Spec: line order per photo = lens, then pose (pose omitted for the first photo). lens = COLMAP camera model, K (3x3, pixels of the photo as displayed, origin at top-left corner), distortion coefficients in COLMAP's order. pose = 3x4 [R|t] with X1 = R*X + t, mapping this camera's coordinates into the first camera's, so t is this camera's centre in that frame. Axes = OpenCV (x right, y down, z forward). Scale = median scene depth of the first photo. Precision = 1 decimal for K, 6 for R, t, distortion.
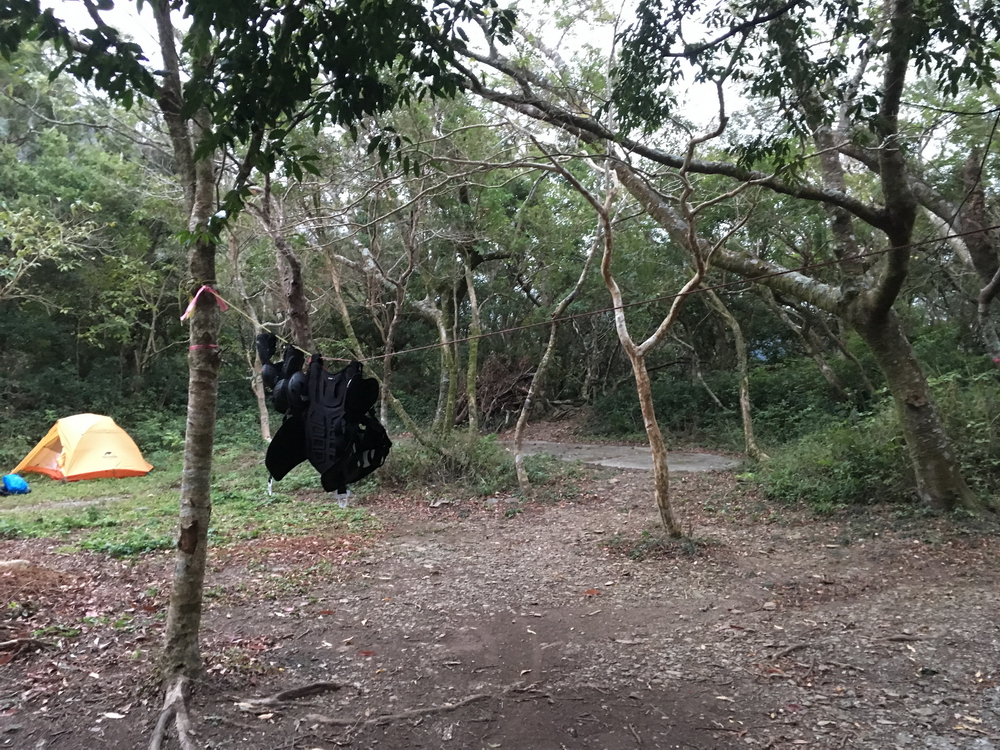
lens RADIAL K [[846.8, 0, 500.0], [0, 846.8, 375.0], [0, 0, 1]] dist [0.088010, -0.101688]
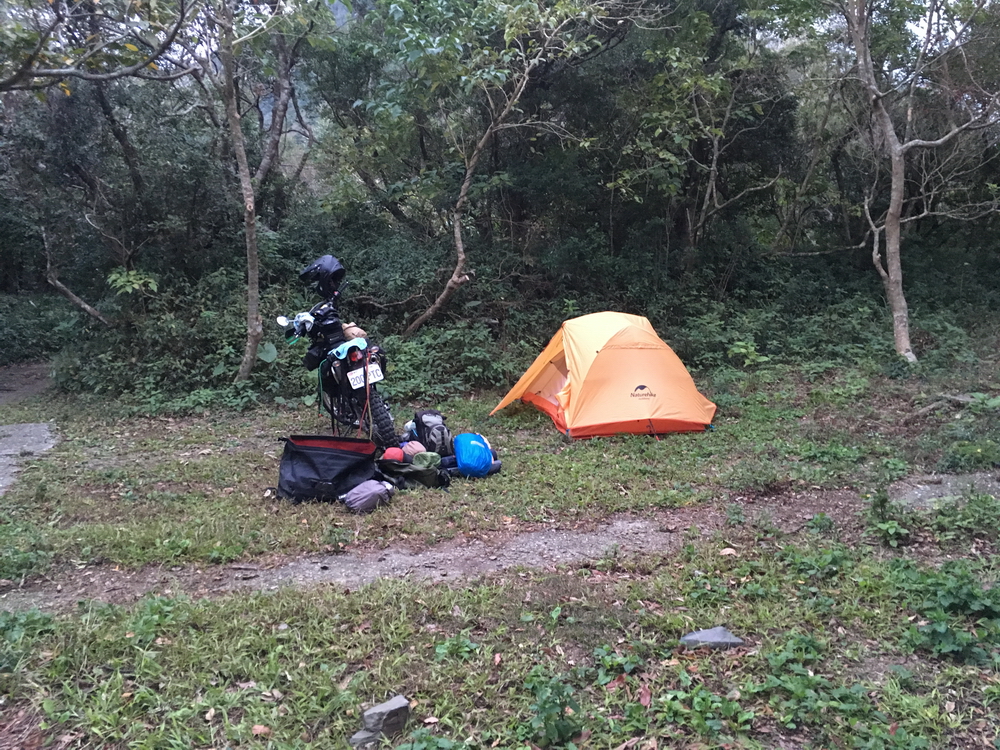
lens RADIAL K [[846.8, 0, 500.0], [0, 846.8, 375.0], [0, 0, 1]] dist [0.088010, -0.101688]
pose [[0.817920, 0.063114, -0.571860, -0.222864], [0.019184, 0.990420, 0.136747, 0.008703], [0.575013, -0.122819, 0.808873, 0.516645]]
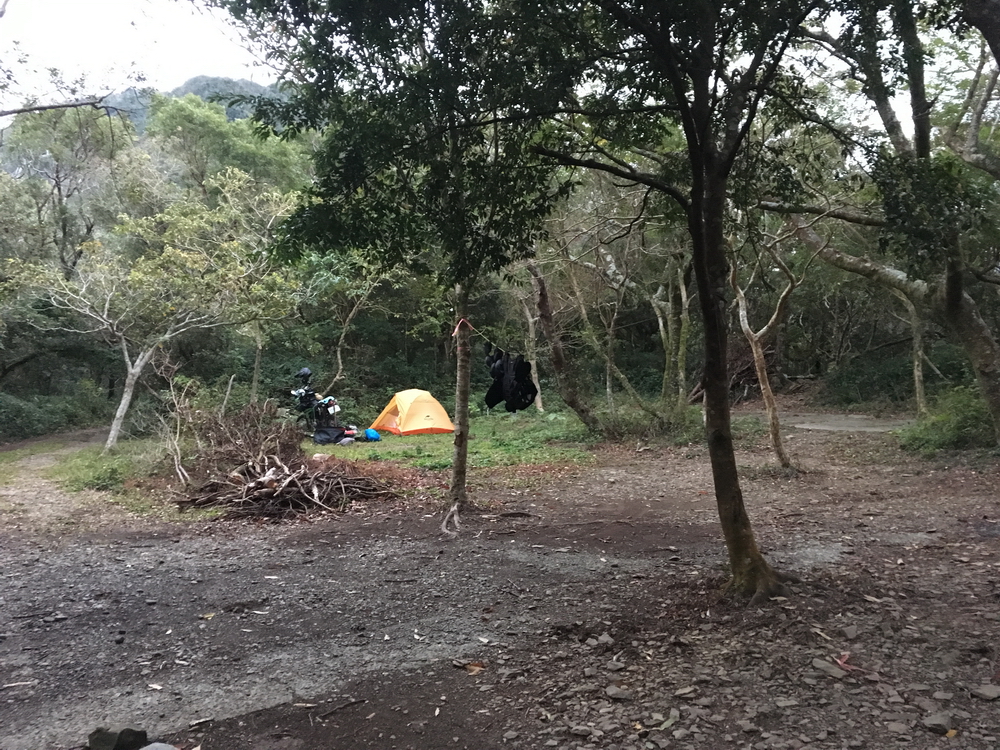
lens RADIAL K [[846.8, 0, 500.0], [0, 846.8, 375.0], [0, 0, 1]] dist [0.088010, -0.101688]
pose [[0.940878, -0.016690, -0.338333, 0.131344], [0.024605, 0.999514, 0.019117, -0.001478], [0.337850, -0.026312, 0.940832, -0.275289]]
